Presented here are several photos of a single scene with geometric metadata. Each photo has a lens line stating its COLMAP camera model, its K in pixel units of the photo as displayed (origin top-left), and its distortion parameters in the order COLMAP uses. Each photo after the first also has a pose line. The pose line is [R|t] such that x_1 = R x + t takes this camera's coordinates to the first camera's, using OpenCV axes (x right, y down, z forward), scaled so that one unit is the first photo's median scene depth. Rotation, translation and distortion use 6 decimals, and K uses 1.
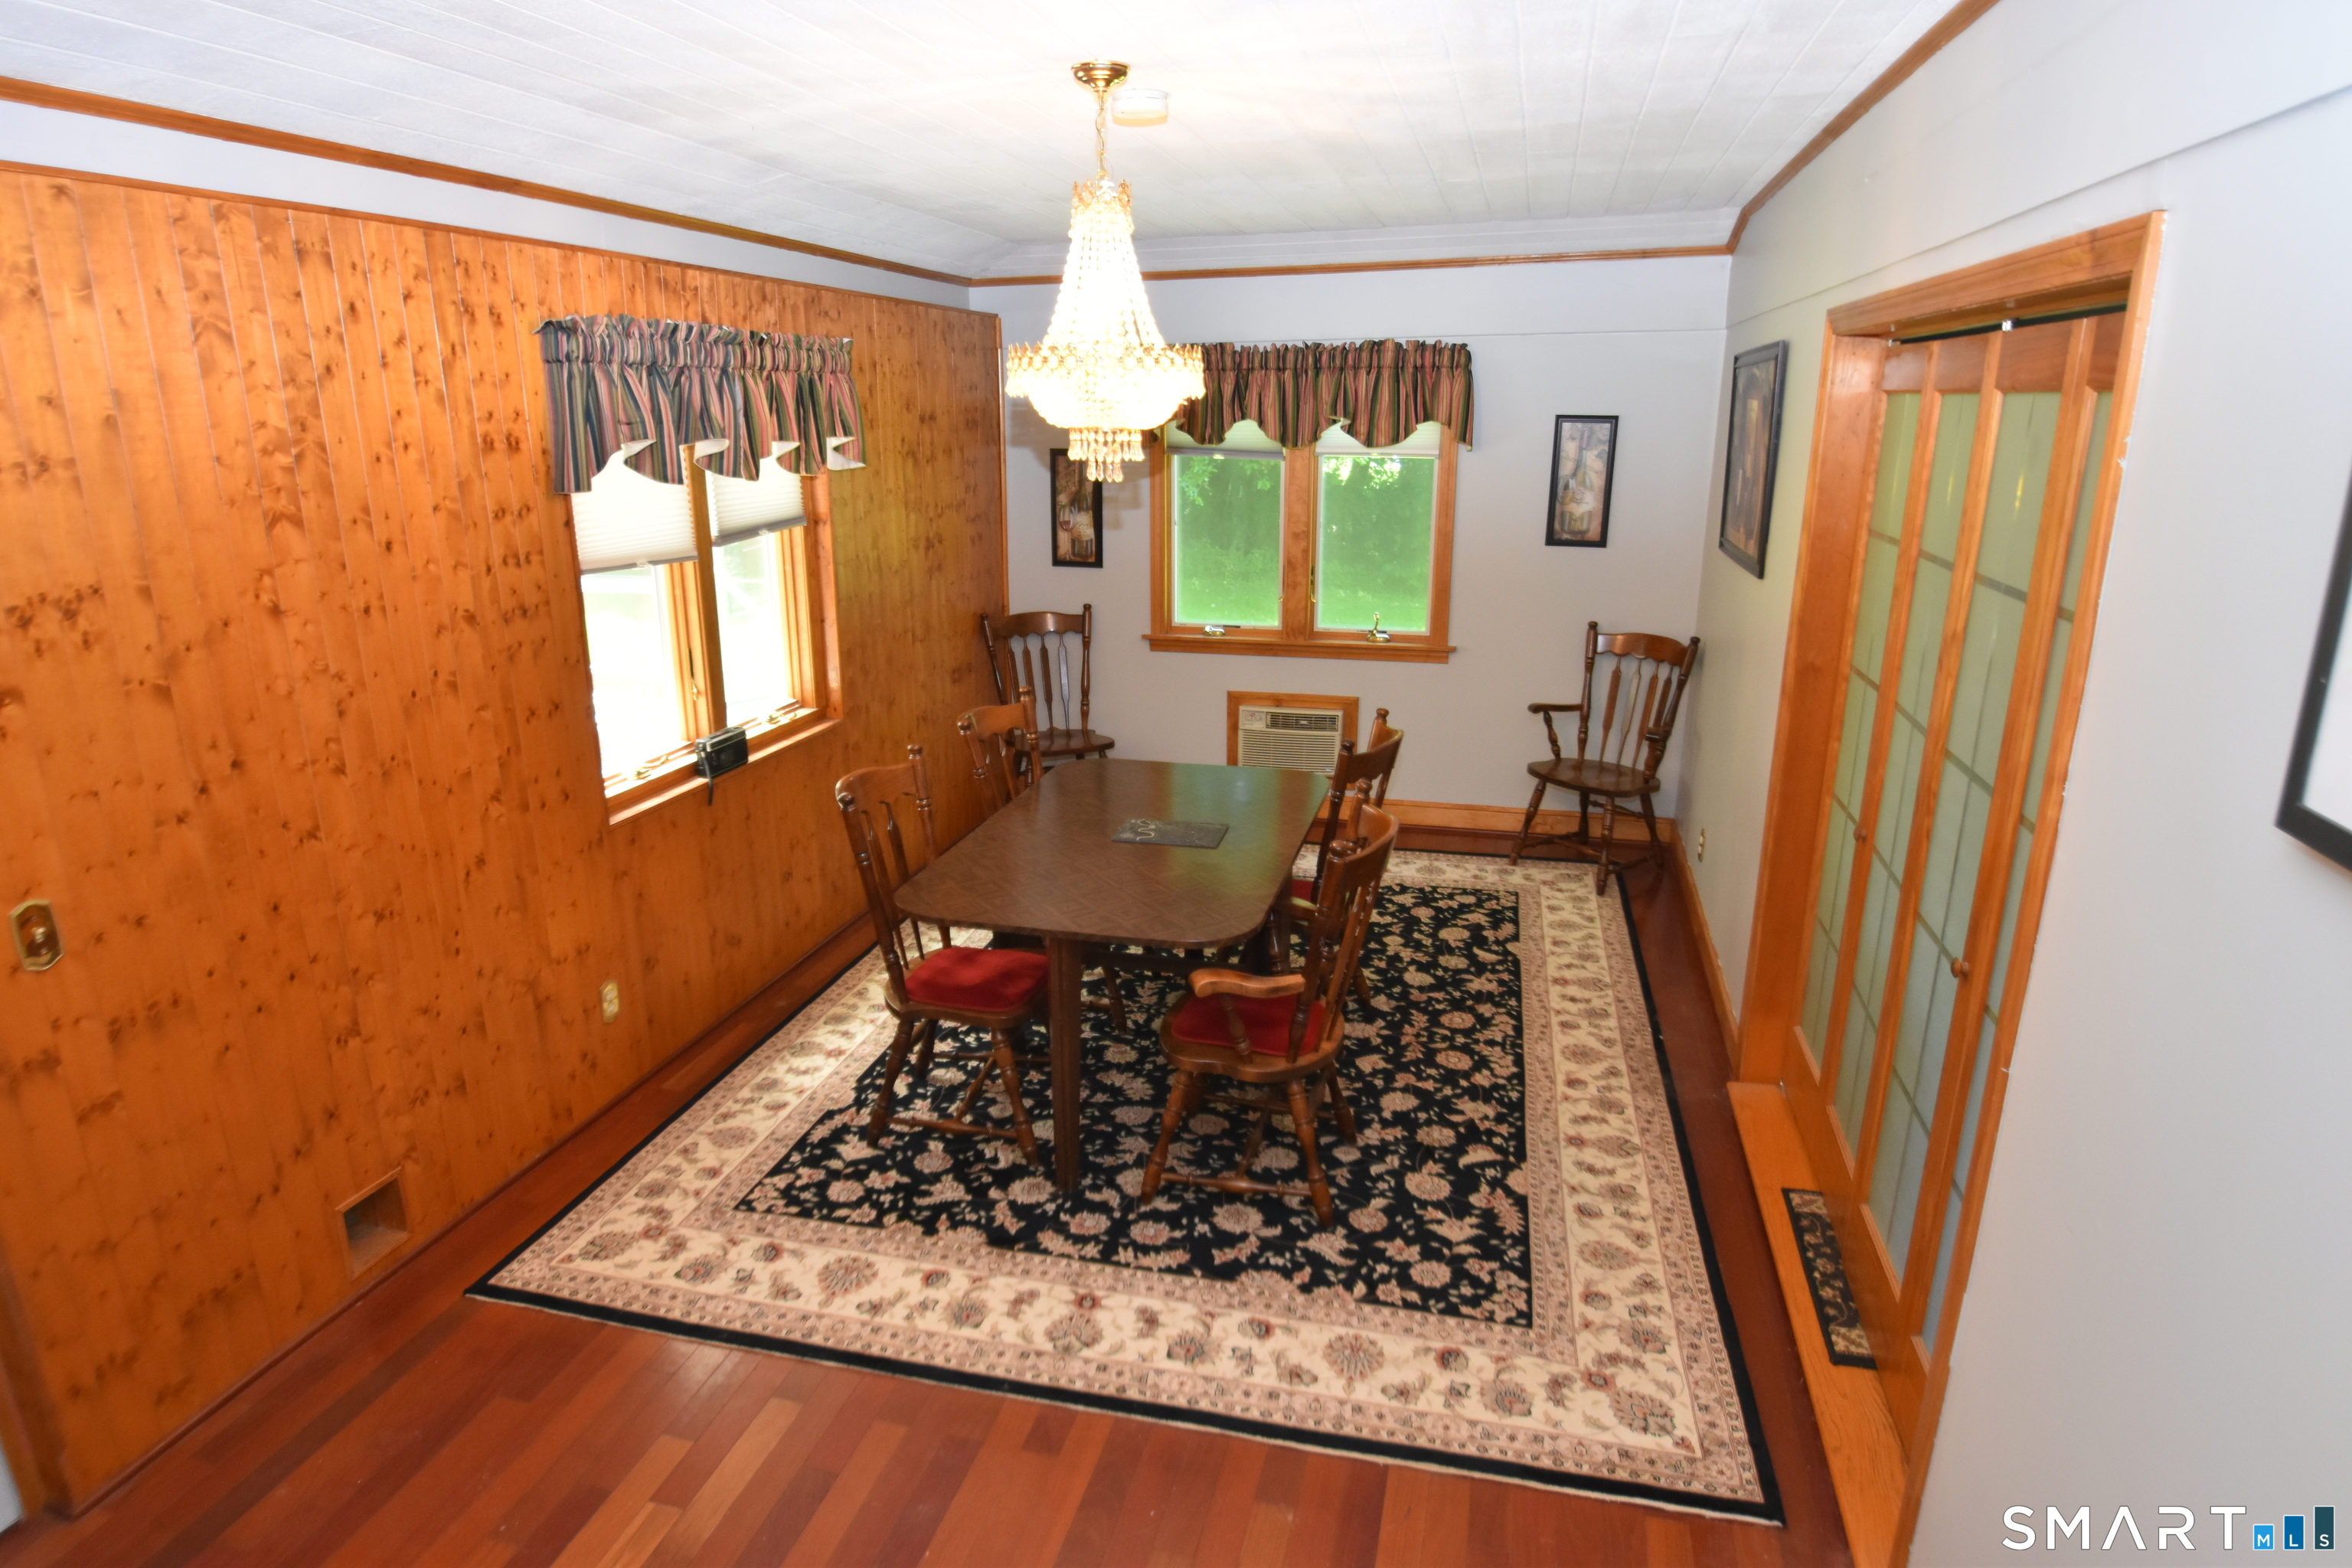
lens RADIAL K [[1360.8, 0, 1145.6], [0, 1360.8, 810.1], [0, 0, 1]] dist [-0.022929, -0.006396]
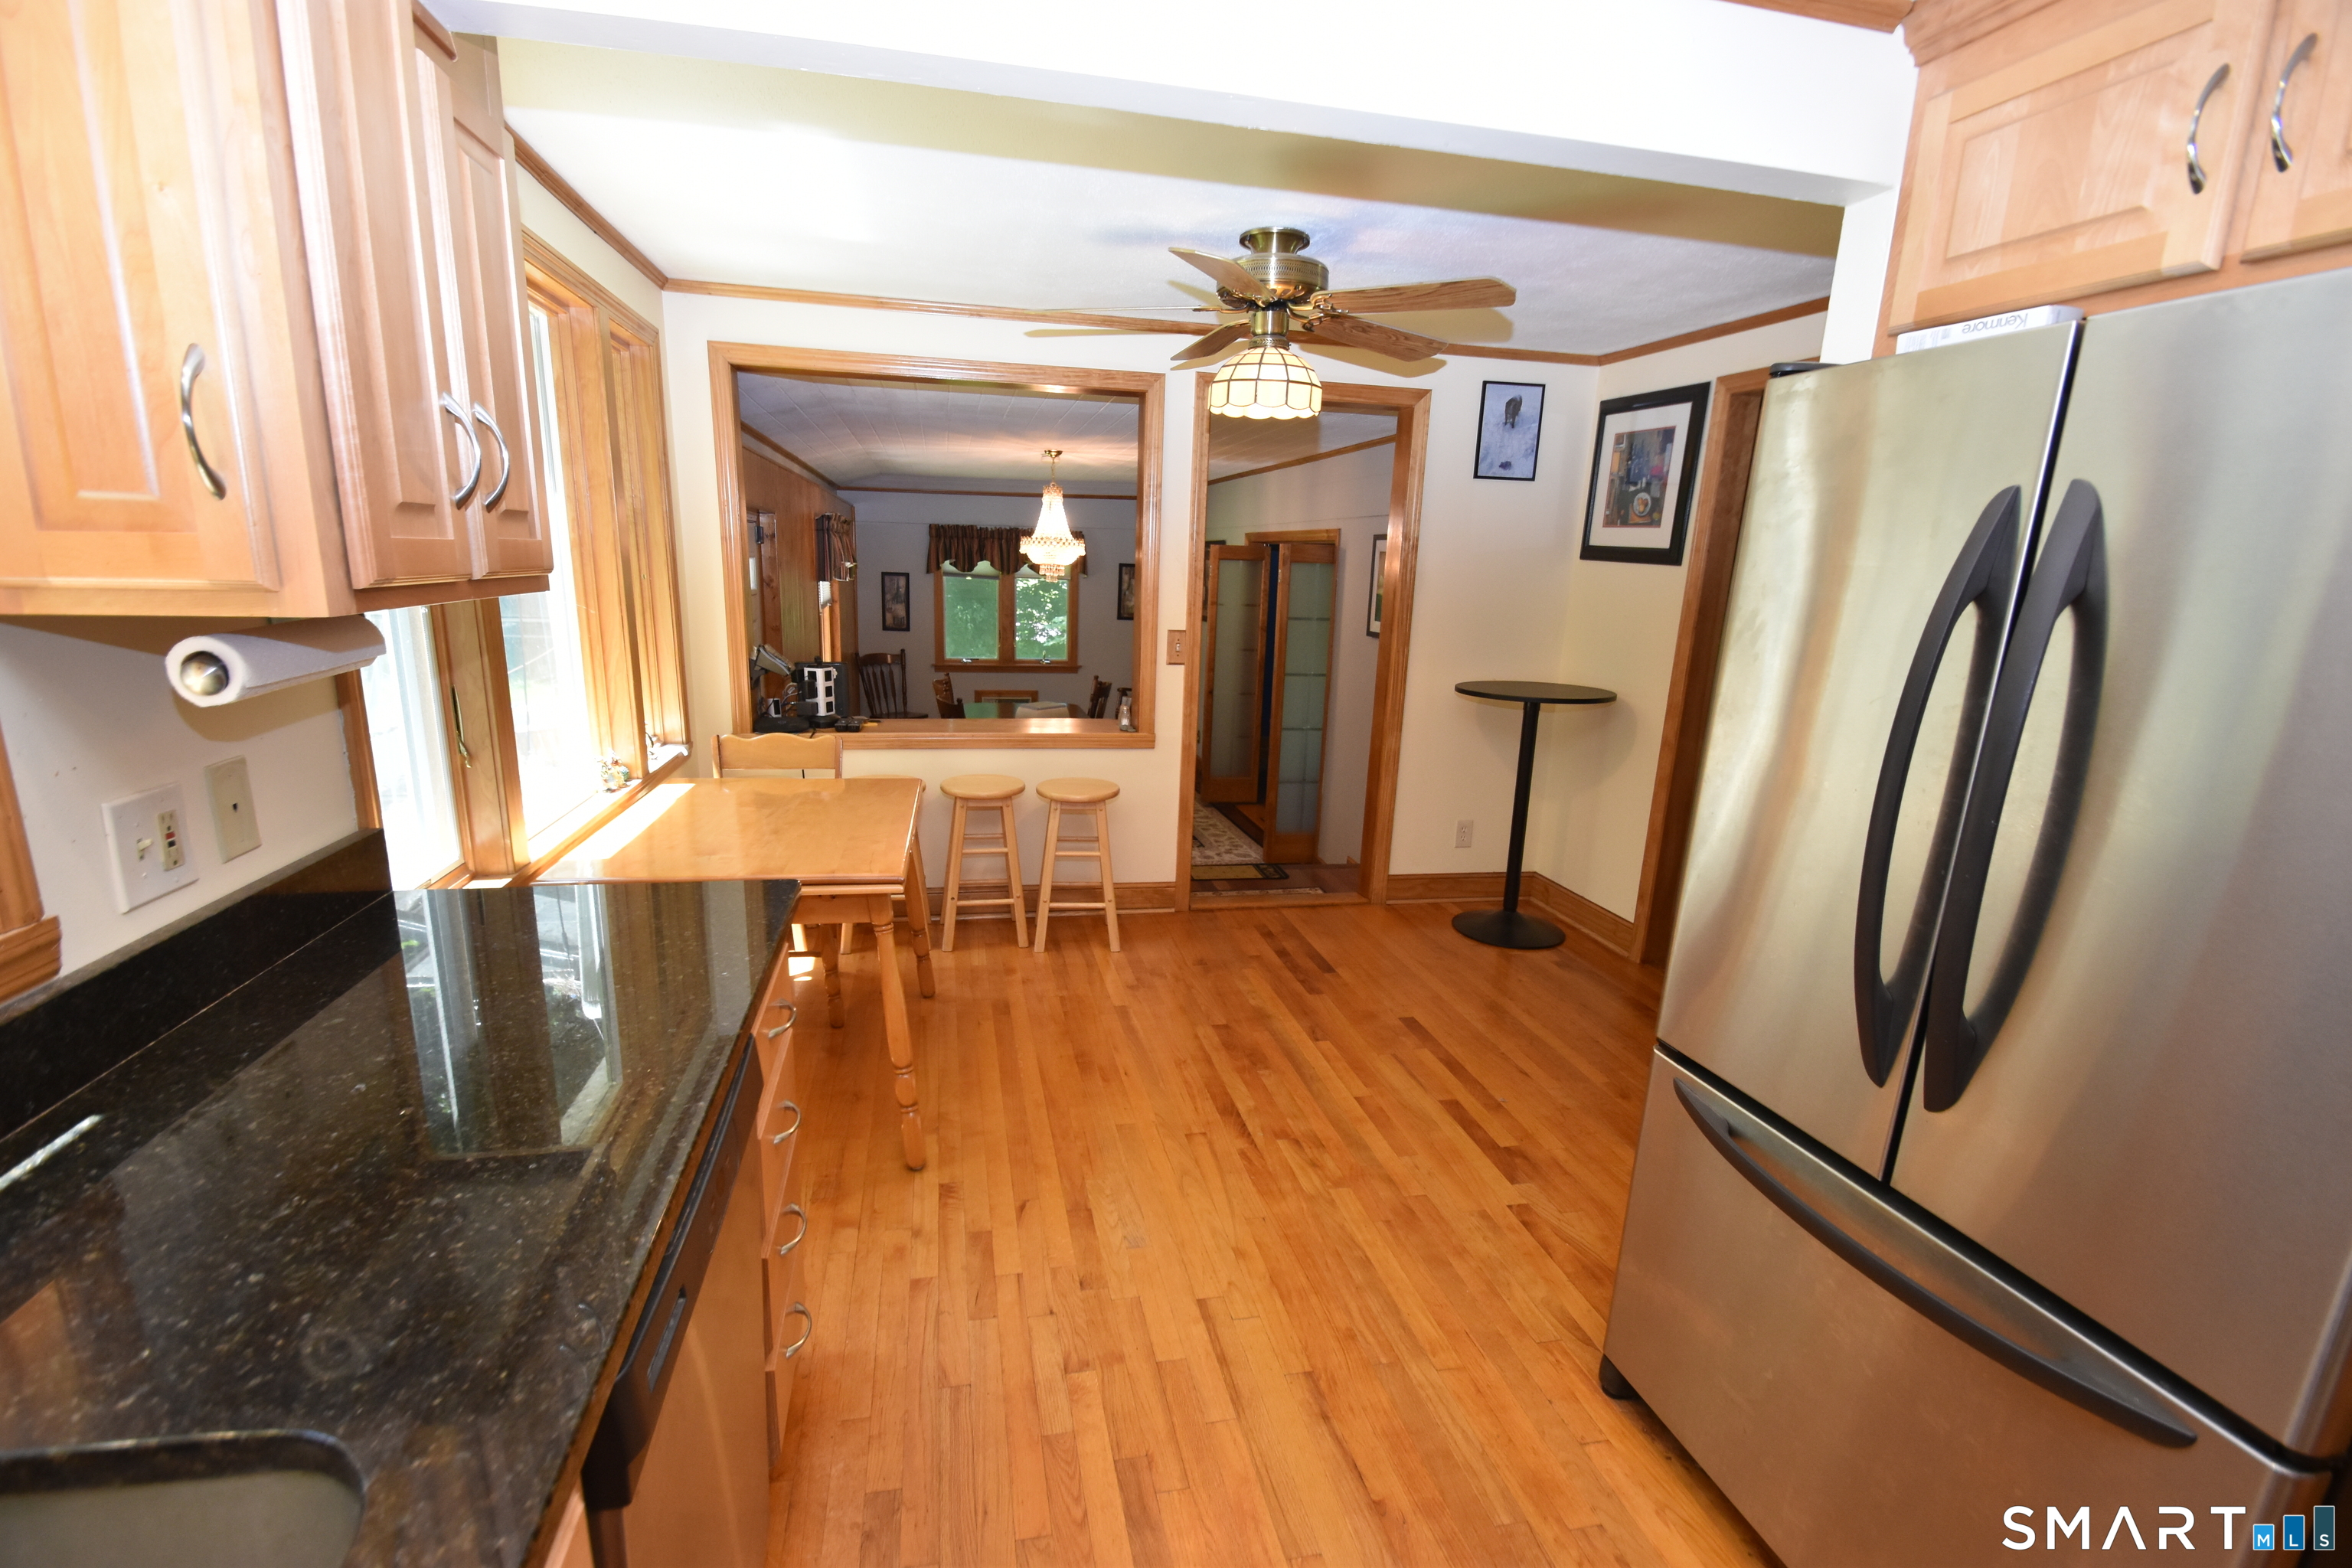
lens RADIAL K [[1039.9, 0, 1154.9], [0, 1039.9, 789.8], [0, 0, 1]] dist [0.007983, -0.011218]
pose [[0.892013, -0.065174, 0.447287, -0.836624], [0.093824, 0.994695, -0.042173, 0.315347], [-0.442166, 0.079586, 0.893396, -1.058538]]
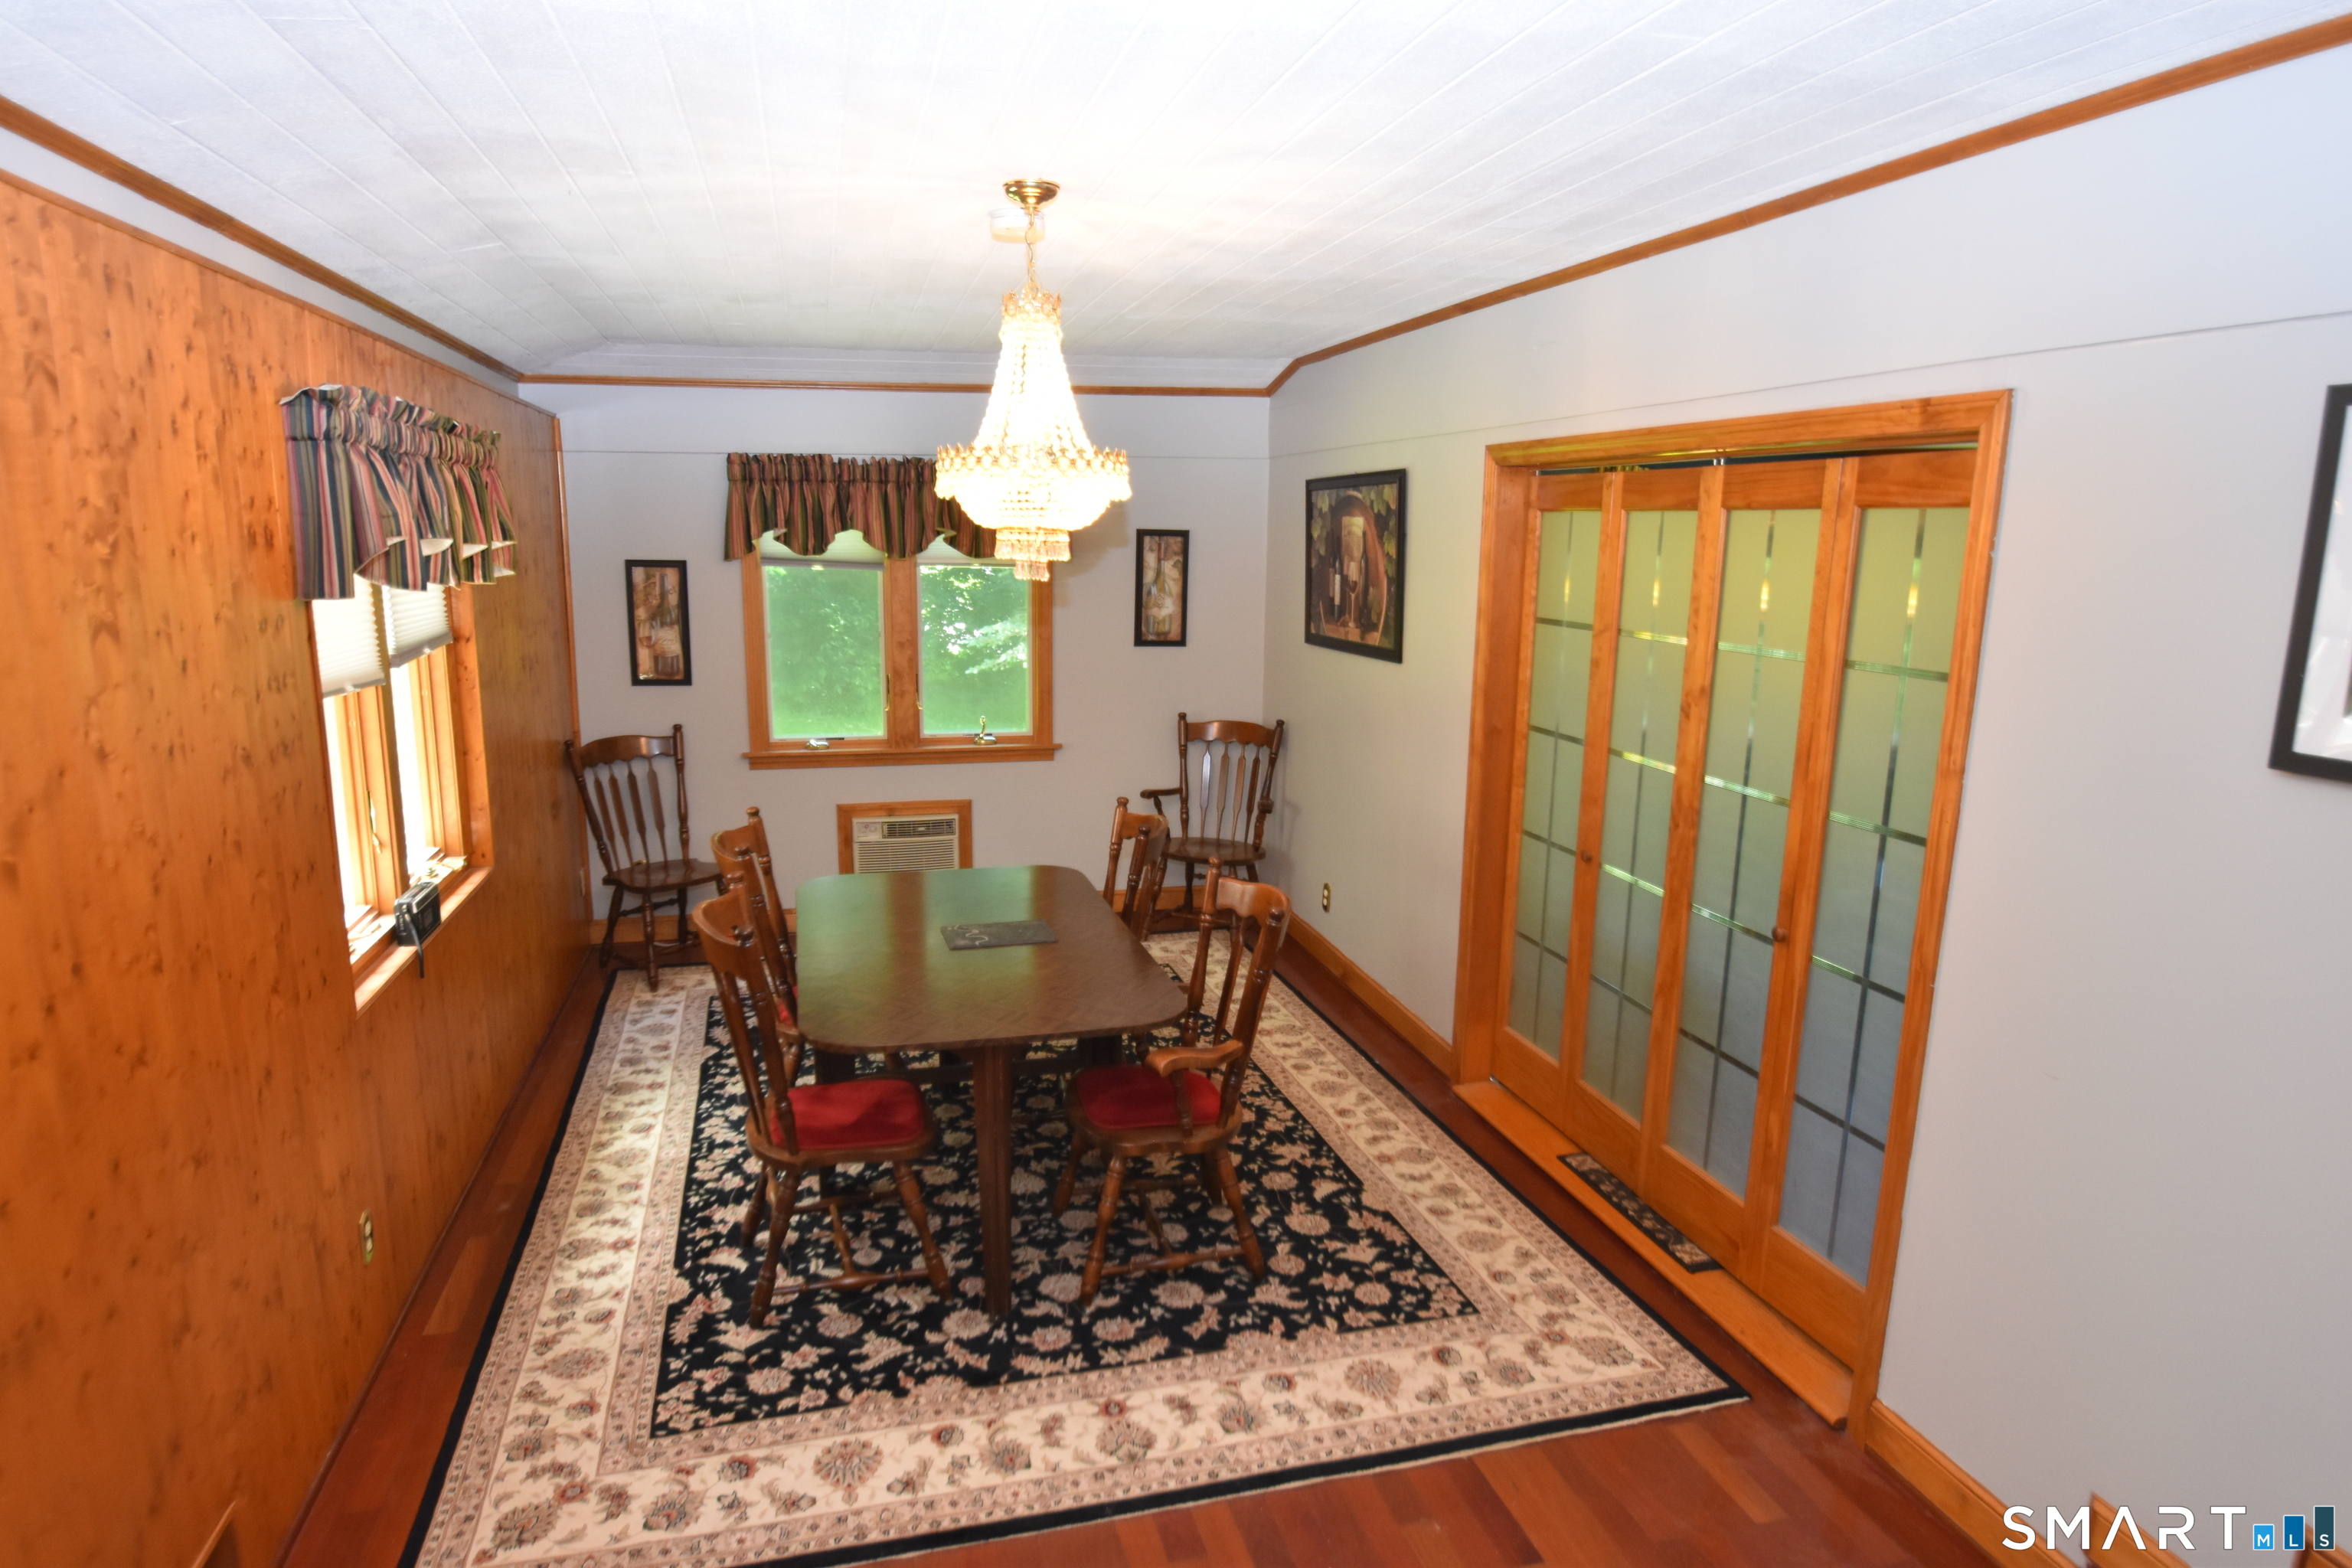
lens RADIAL K [[1360.8, 0, 1157.9], [0, 1360.8, 806.3], [0, 0, 1]] dist [-0.022929, -0.006396]
pose [[0.871008, -0.082805, 0.484240, -0.427160], [0.125194, 0.990562, -0.055802, -0.006877], [-0.475049, 0.109228, 0.873154, 0.085419]]
